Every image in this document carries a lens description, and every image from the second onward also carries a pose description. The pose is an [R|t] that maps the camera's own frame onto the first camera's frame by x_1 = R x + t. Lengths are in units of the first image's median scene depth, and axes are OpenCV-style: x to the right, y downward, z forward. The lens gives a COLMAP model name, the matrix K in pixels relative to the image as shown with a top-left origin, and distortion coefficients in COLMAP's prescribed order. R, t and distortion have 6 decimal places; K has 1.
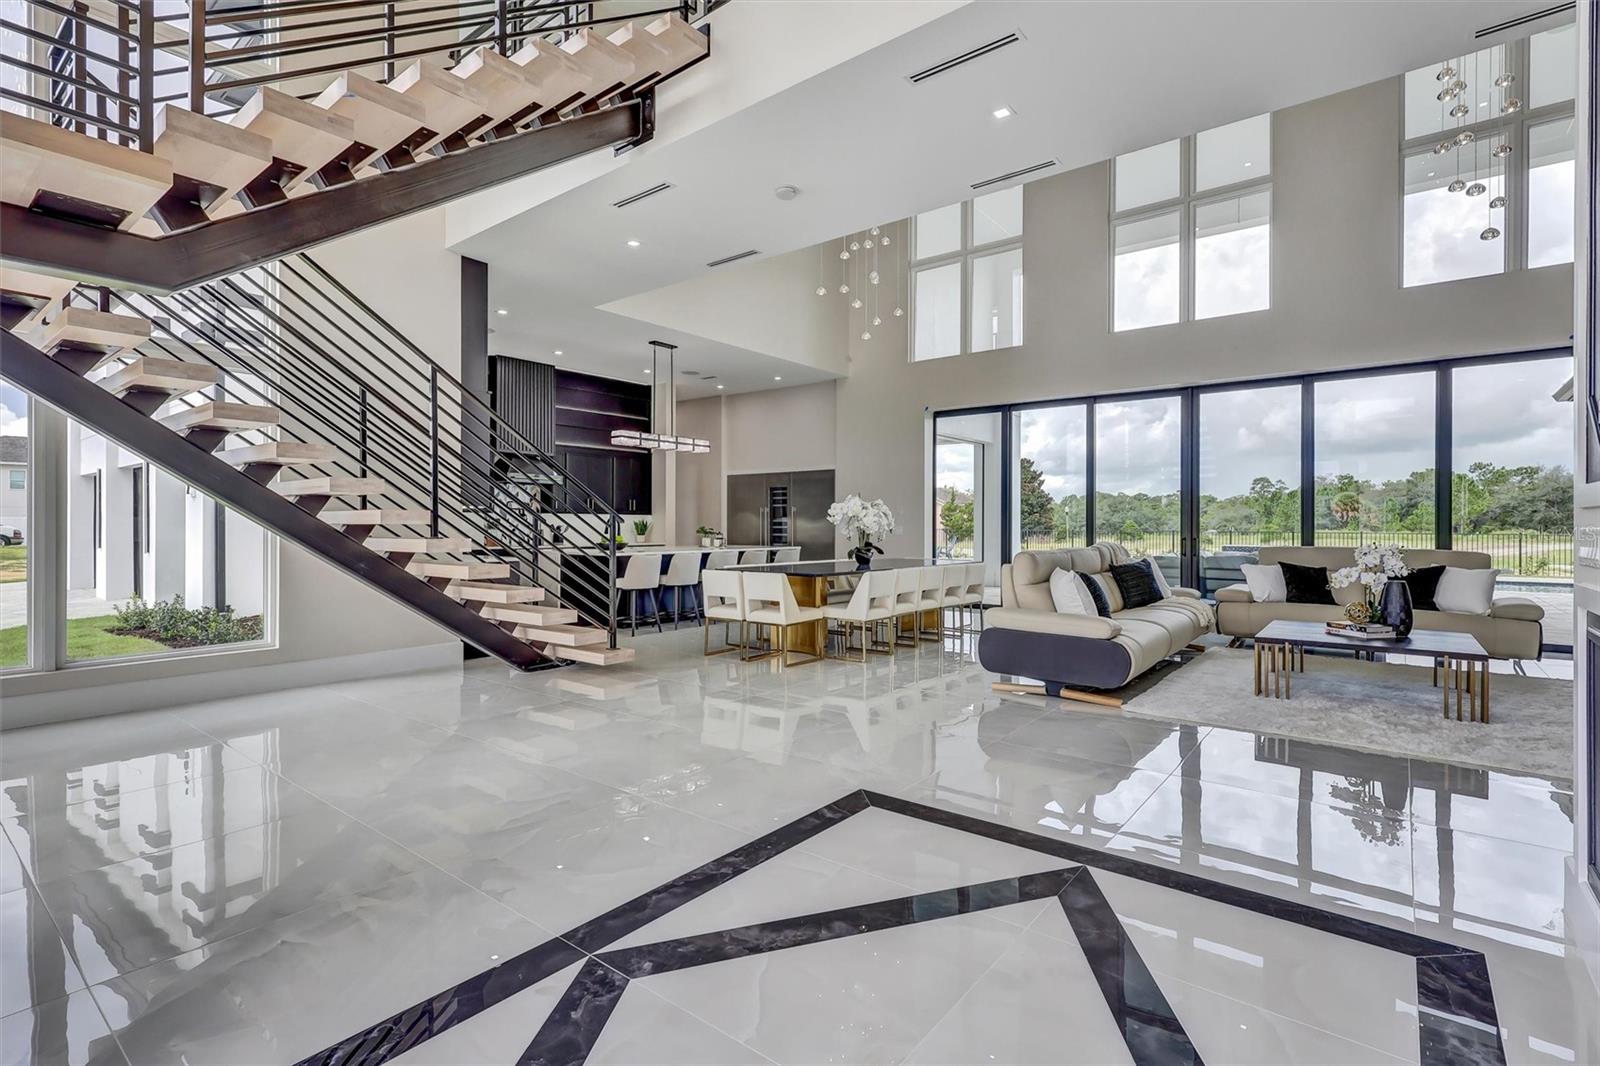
lens RADIAL K [[752.2, 0, 803.6], [0, 752.2, 525.1], [0, 0, 1]] dist [0.004107, -0.000035]
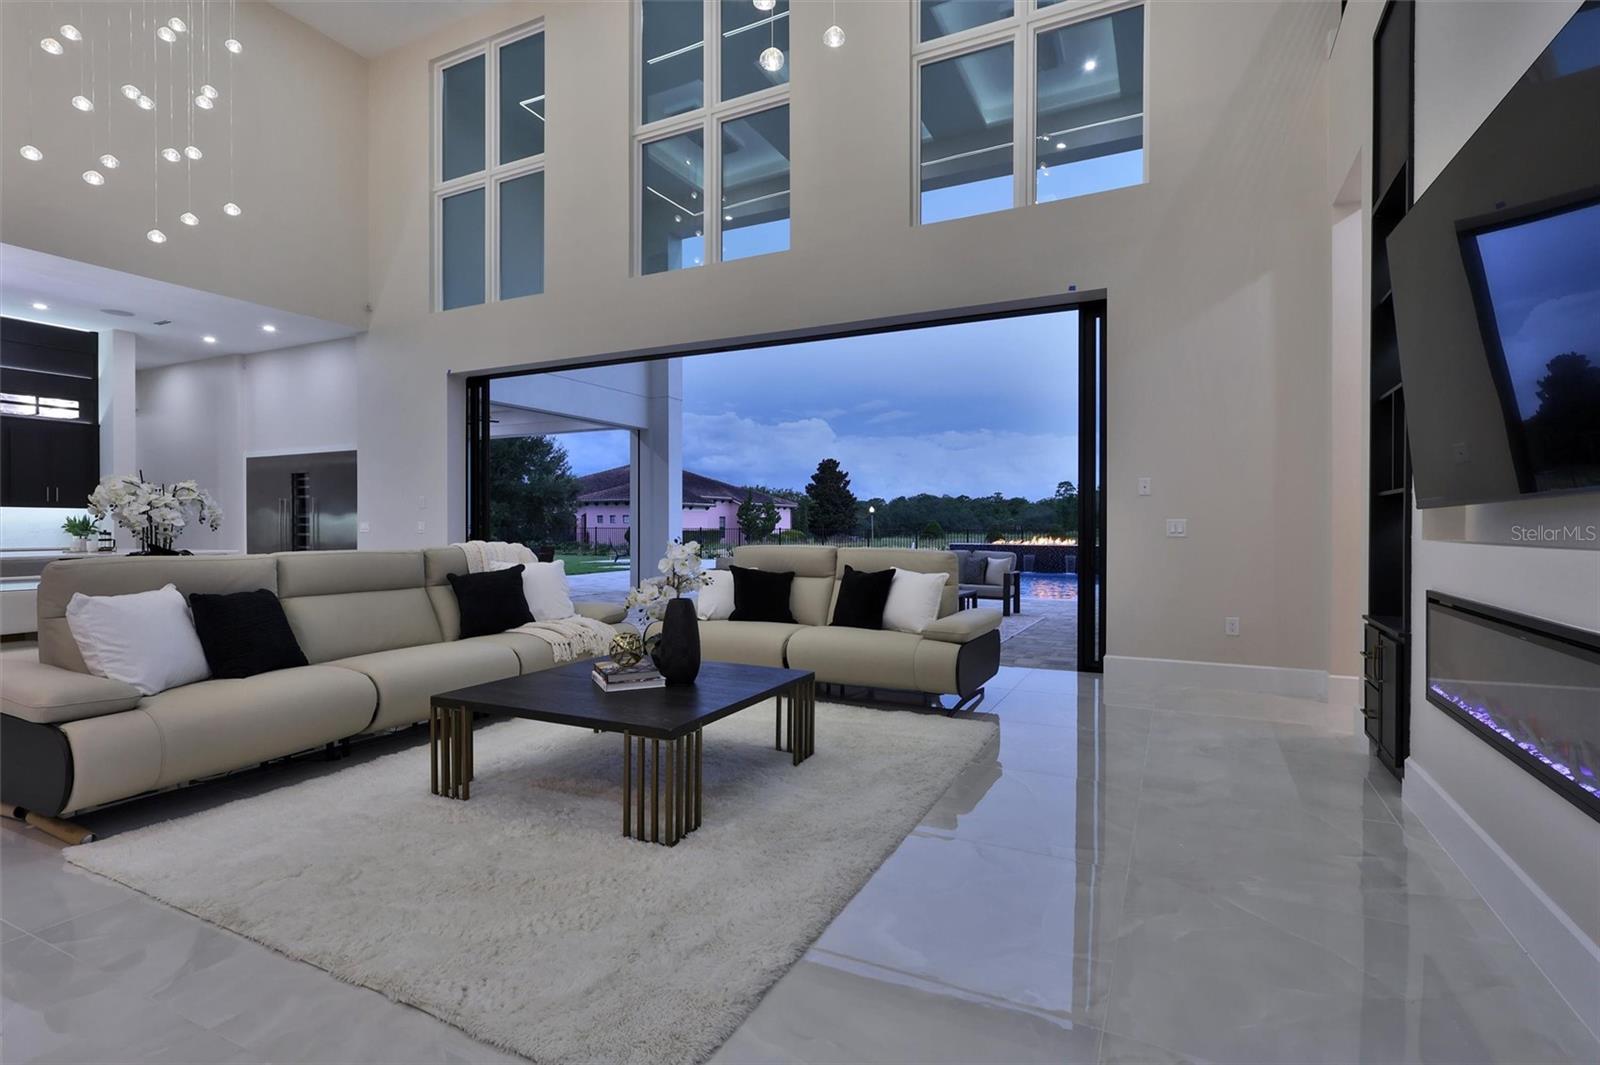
lens RADIAL K [[752.2, 0, 796.0], [0, 752.2, 529.7], [0, 0, 1]] dist [0.004107, -0.000035]
pose [[0.981887, -0.005198, 0.189396, 0.326378], [0.004541, 0.999982, 0.003901, 0.006238], [-0.189413, -0.002970, 0.981893, 0.151045]]
